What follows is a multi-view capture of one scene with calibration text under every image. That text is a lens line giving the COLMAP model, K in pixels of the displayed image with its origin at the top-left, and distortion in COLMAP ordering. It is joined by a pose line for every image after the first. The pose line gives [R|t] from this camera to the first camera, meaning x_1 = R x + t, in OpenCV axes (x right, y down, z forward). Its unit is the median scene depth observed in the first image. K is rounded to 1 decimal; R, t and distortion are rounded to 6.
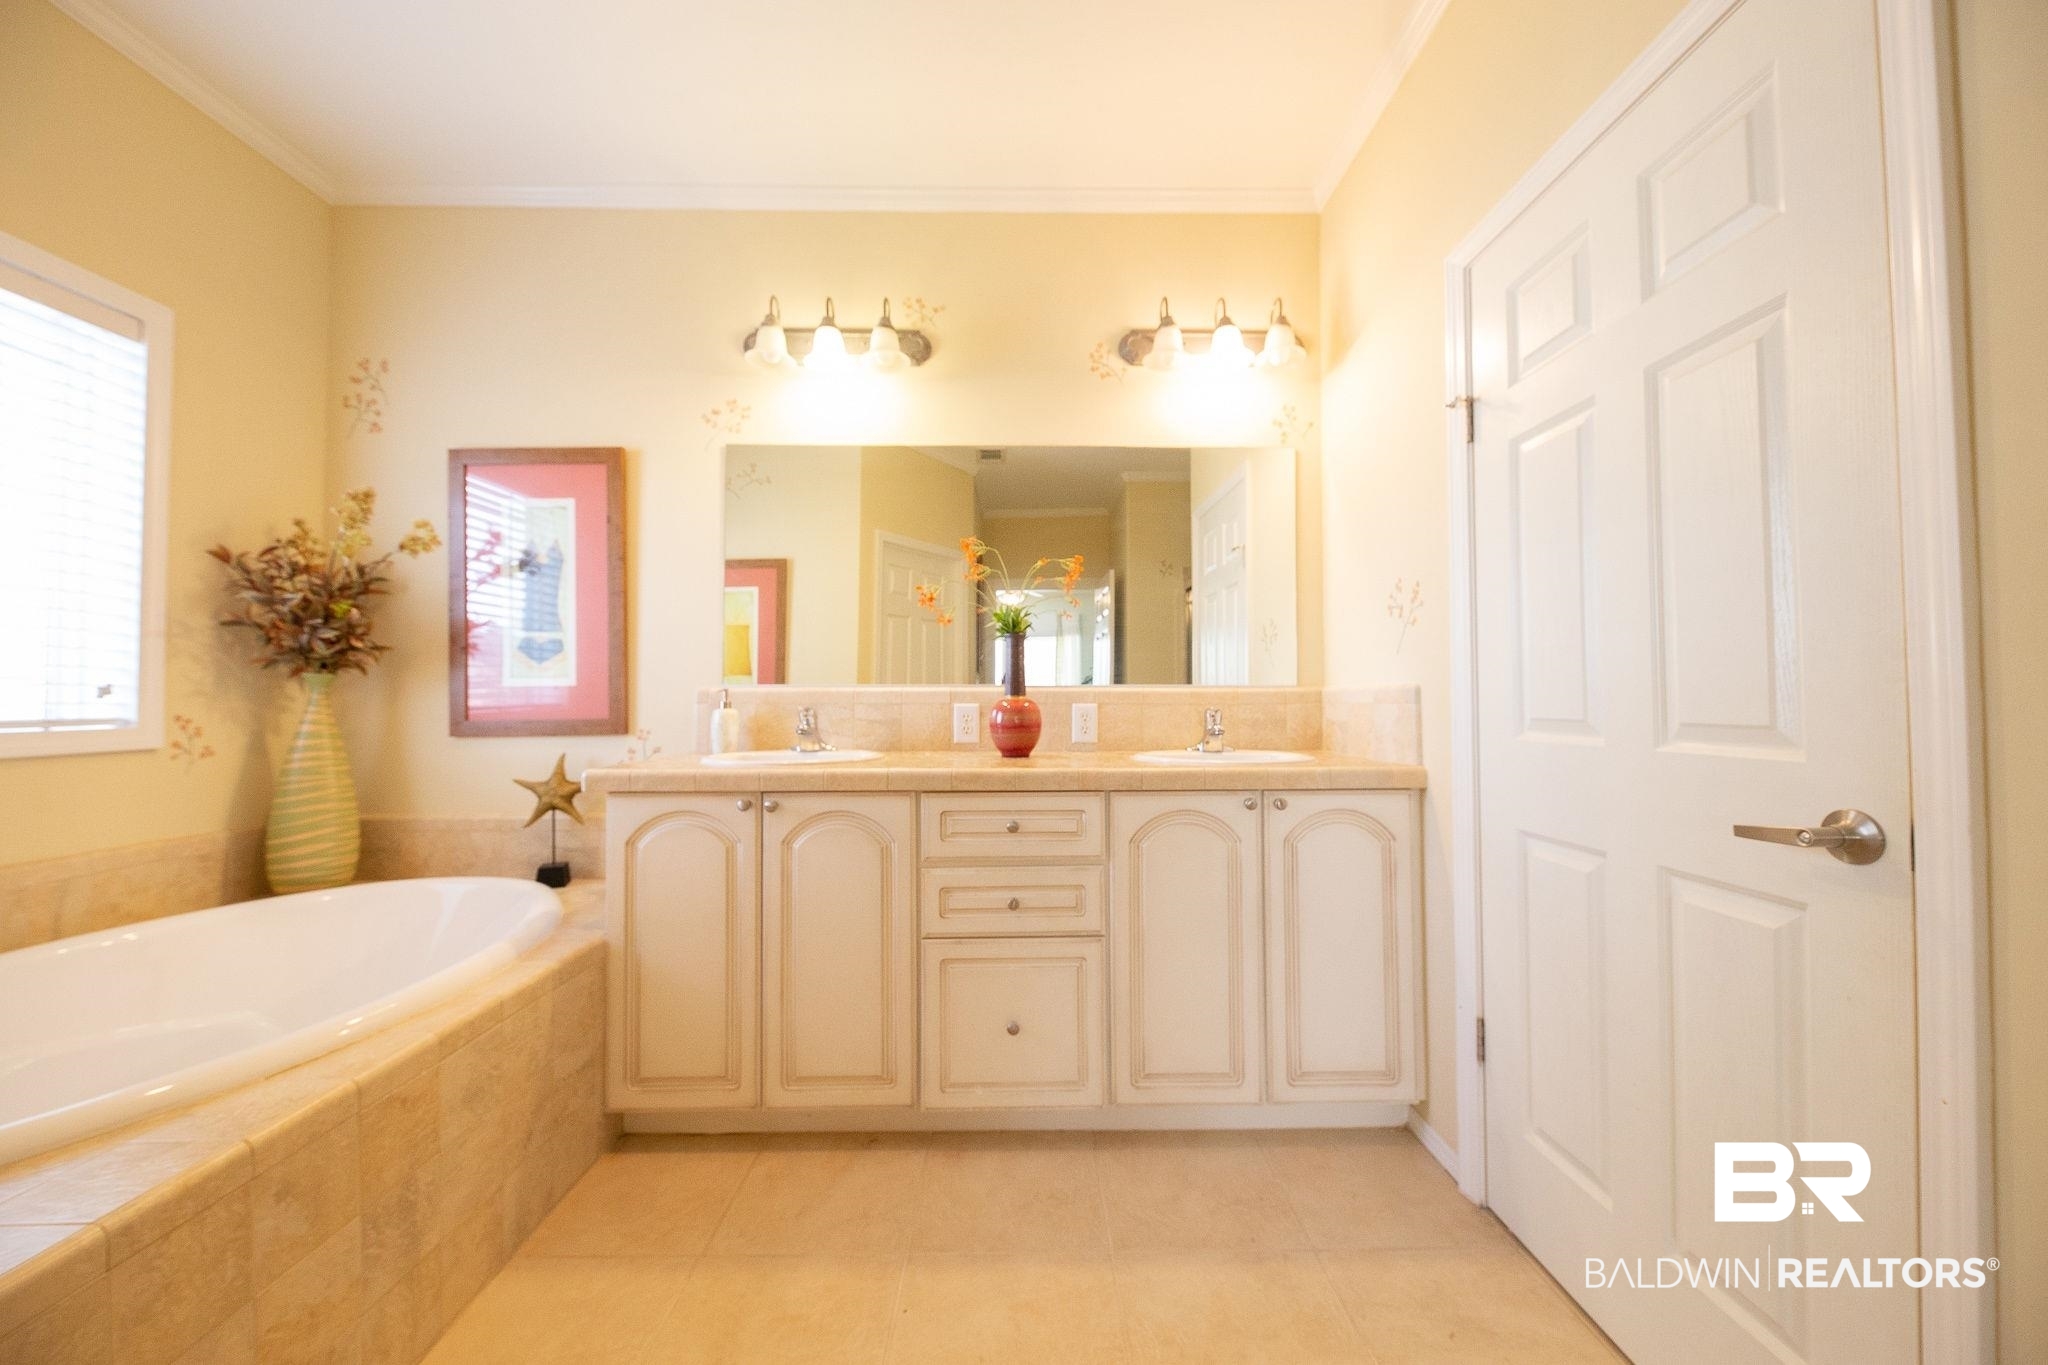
lens RADIAL K [[709.2, 0, 1024.0], [0, 709.2, 682.5], [0, 0, 1]] dist [0.010084, -0.006605]
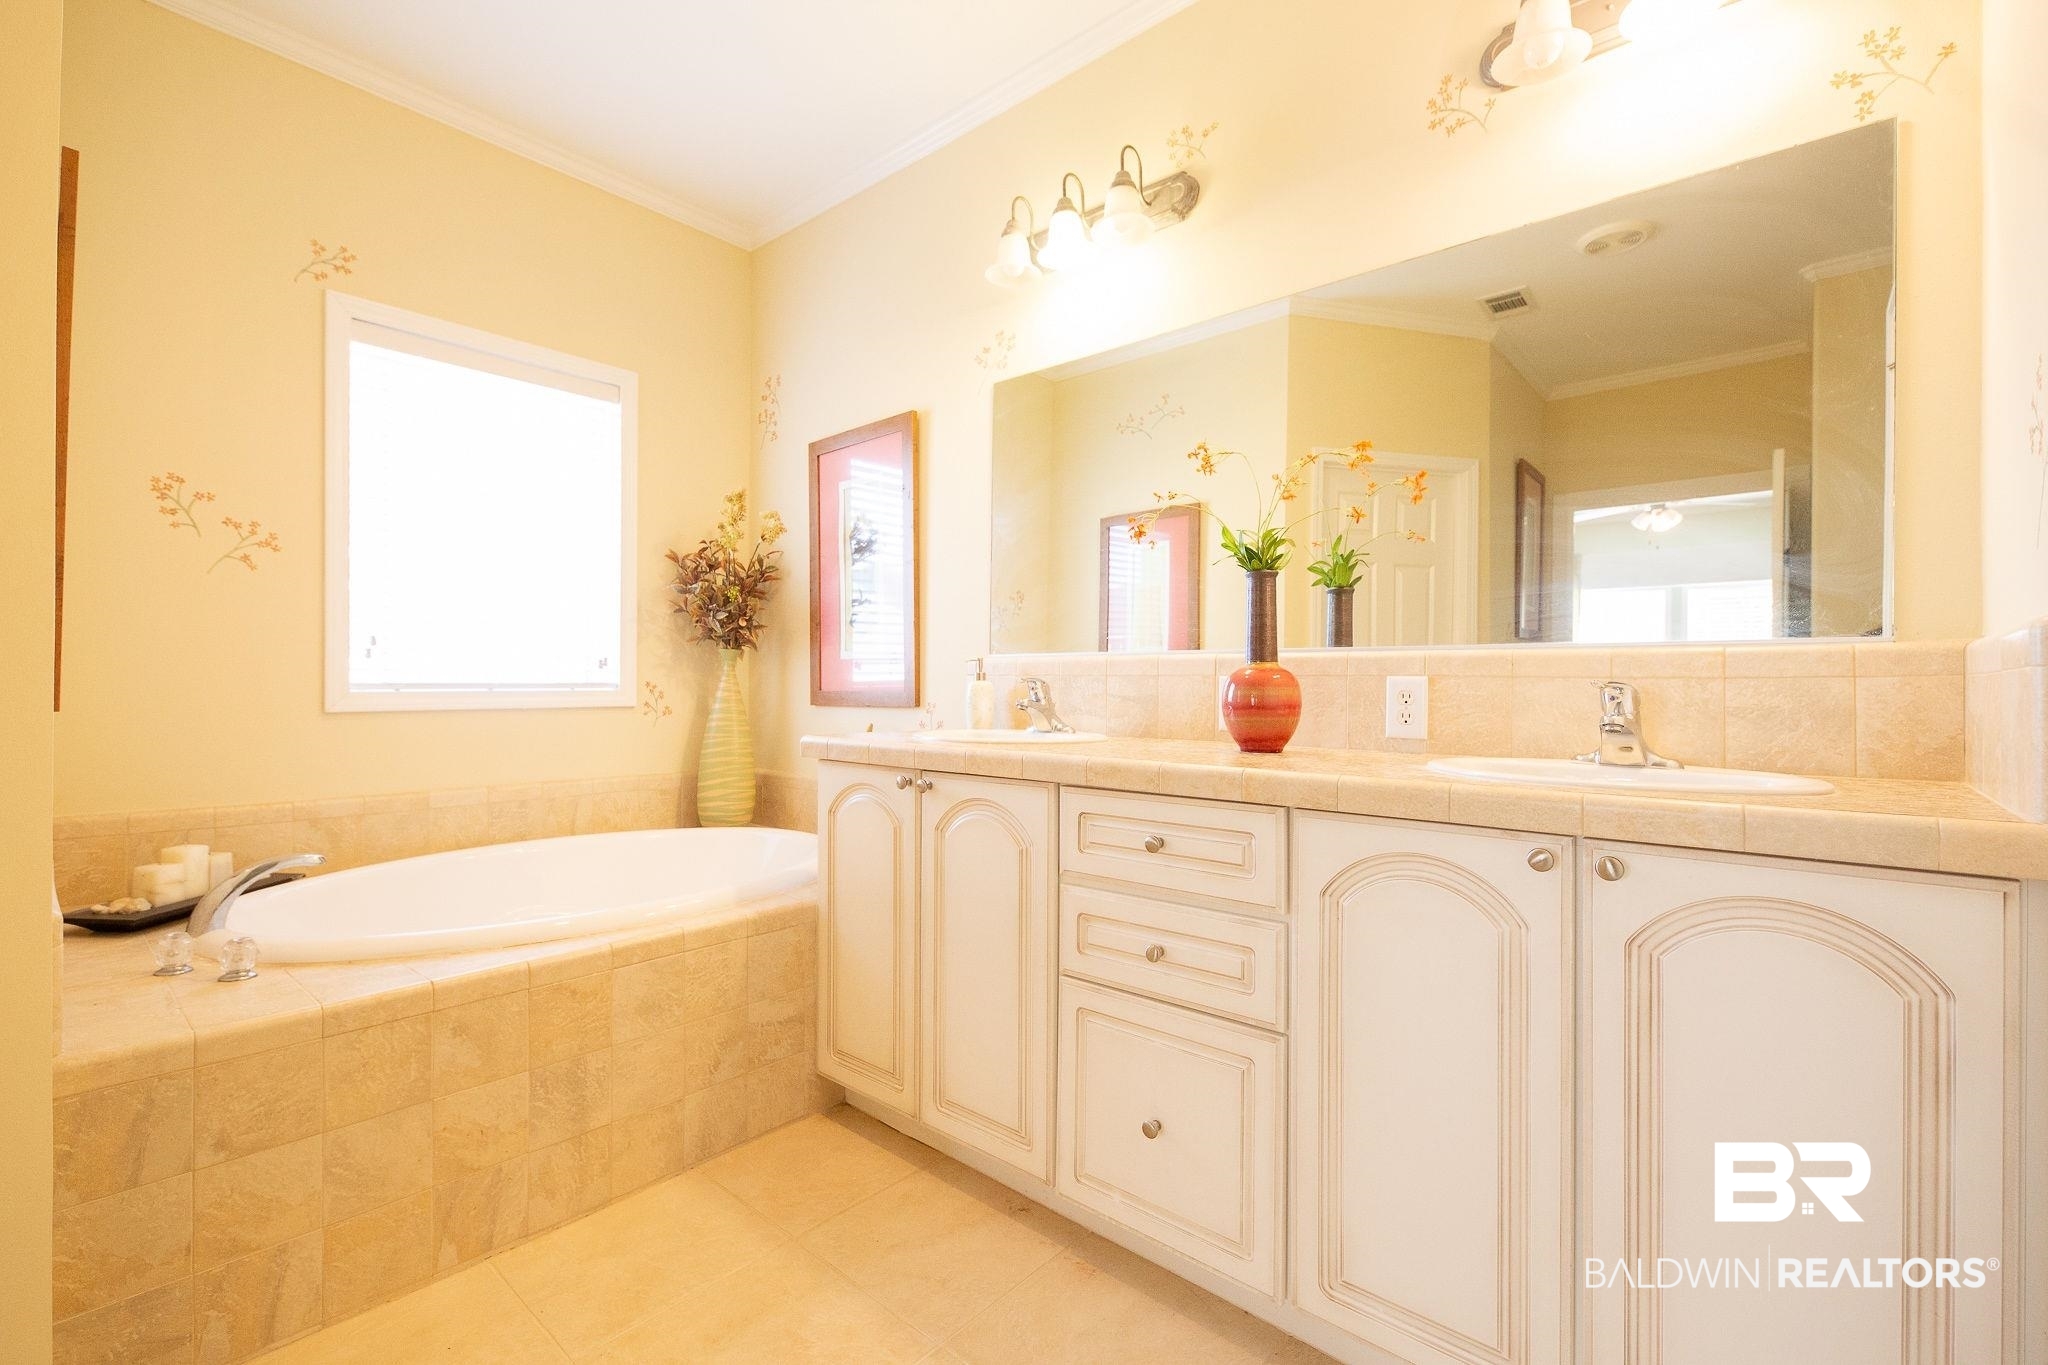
lens RADIAL K [[879.7, 0, 1024.0], [0, 879.7, 682.5], [0, 0, 1]] dist [0.020703, -0.009794]
pose [[0.746654, 0.005947, -0.665186, 0.461578], [0.005778, 0.999864, 0.015425, 0.028623], [0.665187, -0.015360, 0.746518, 0.261102]]
